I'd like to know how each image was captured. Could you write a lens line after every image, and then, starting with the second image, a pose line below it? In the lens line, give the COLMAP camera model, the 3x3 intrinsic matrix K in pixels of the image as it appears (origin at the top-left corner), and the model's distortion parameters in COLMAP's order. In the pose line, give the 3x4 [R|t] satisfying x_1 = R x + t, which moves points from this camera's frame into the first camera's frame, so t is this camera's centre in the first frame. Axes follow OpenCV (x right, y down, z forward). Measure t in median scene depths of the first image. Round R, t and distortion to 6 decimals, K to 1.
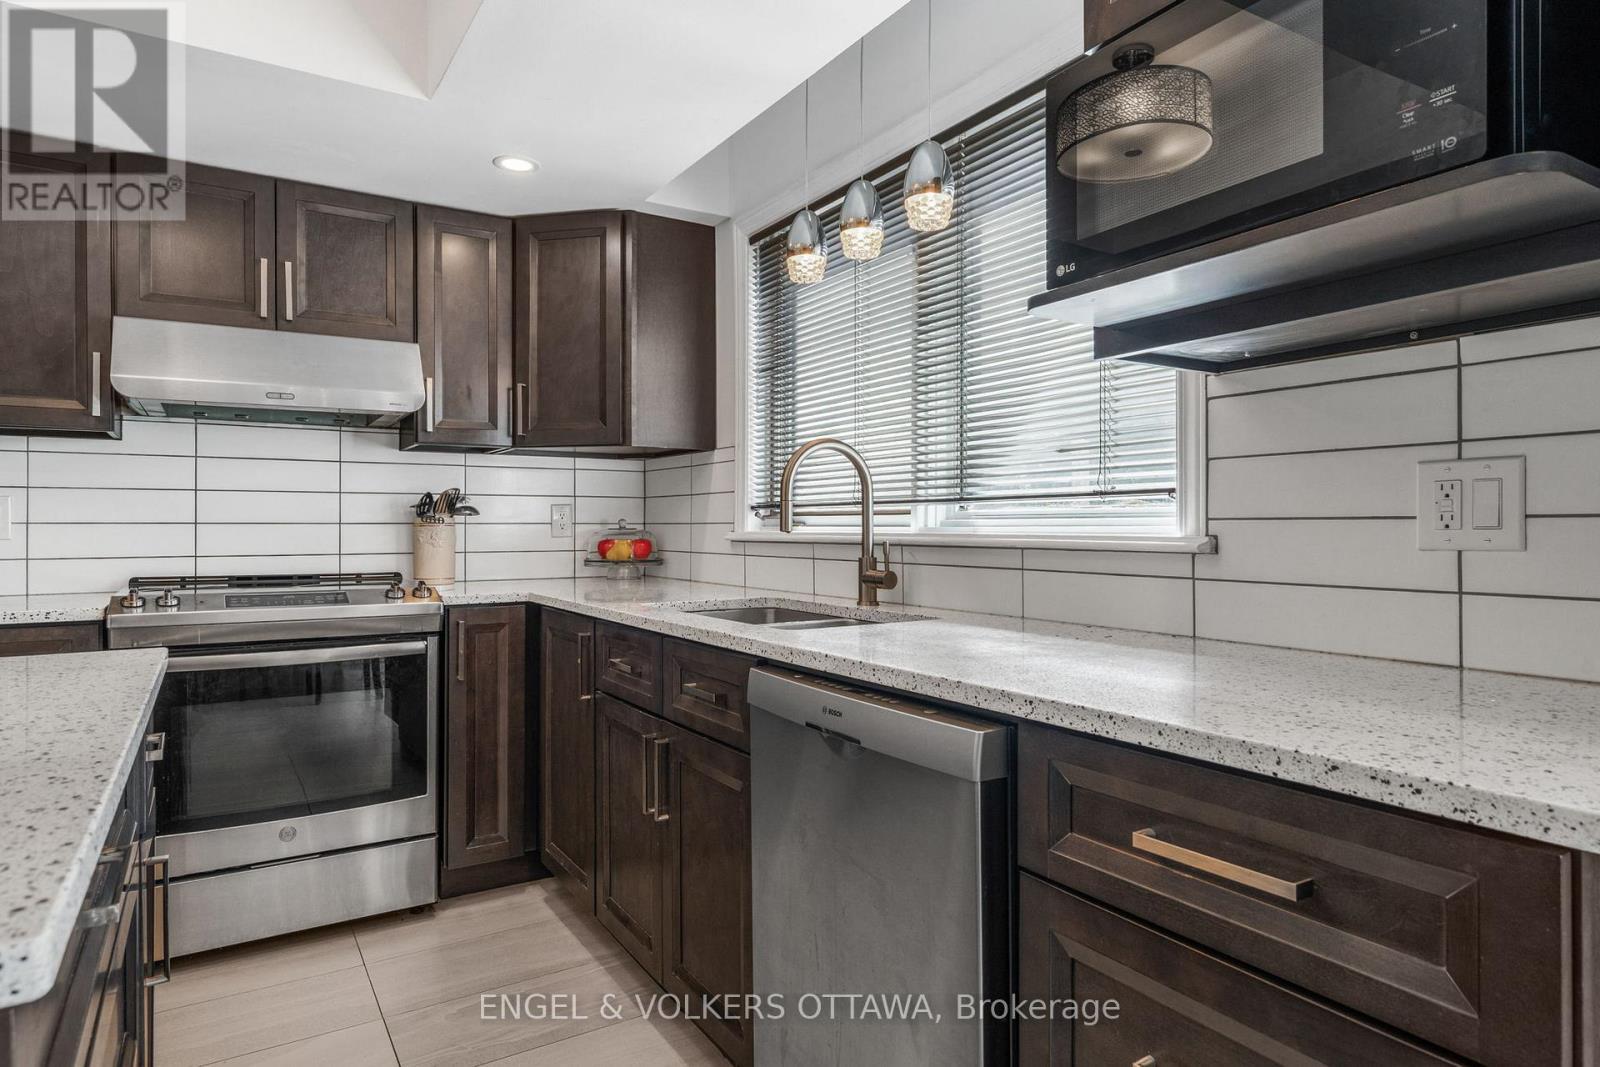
lens RADIAL K [[912.4, 0, 792.7], [0, 912.4, 531.9], [0, 0, 1]] dist [0.001949, 0.000328]
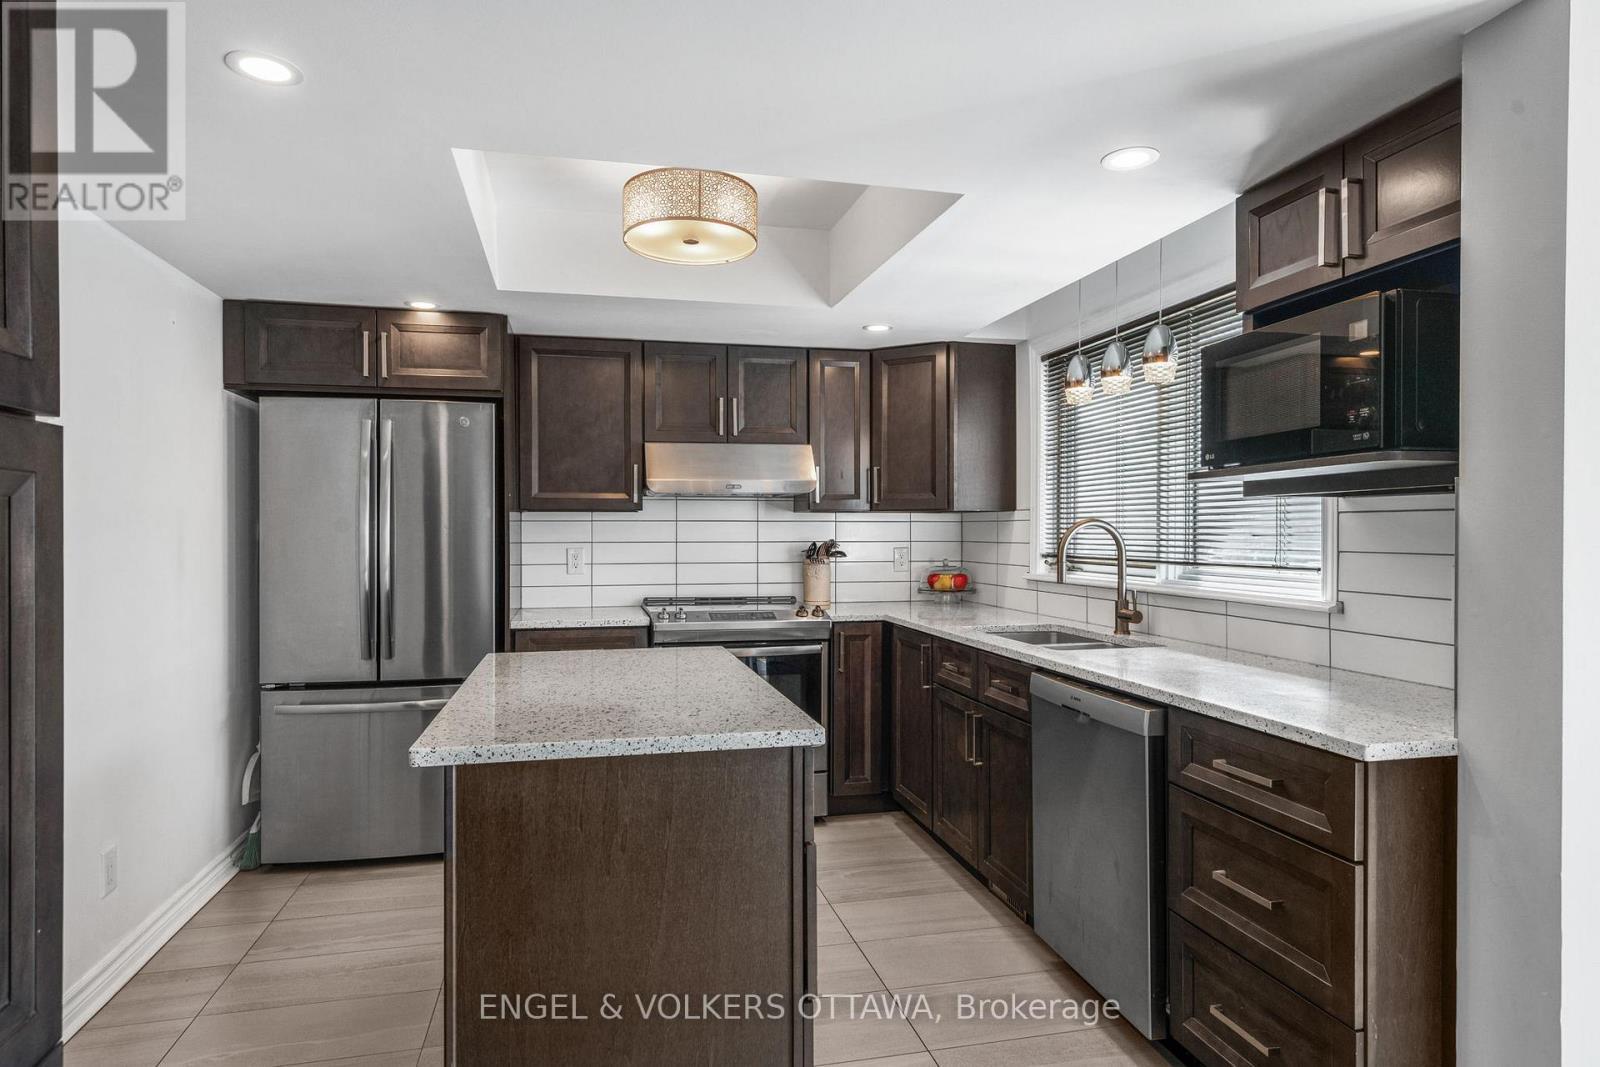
lens RADIAL K [[912.4, 0, 792.7], [0, 912.4, 531.9], [0, 0, 1]] dist [0.001949, 0.000328]
pose [[0.944997, 0.000958, -0.327078, 0.054309], [-0.002040, 0.999994, -0.002965, -0.065099], [0.327073, 0.003469, 0.944993, -0.460408]]
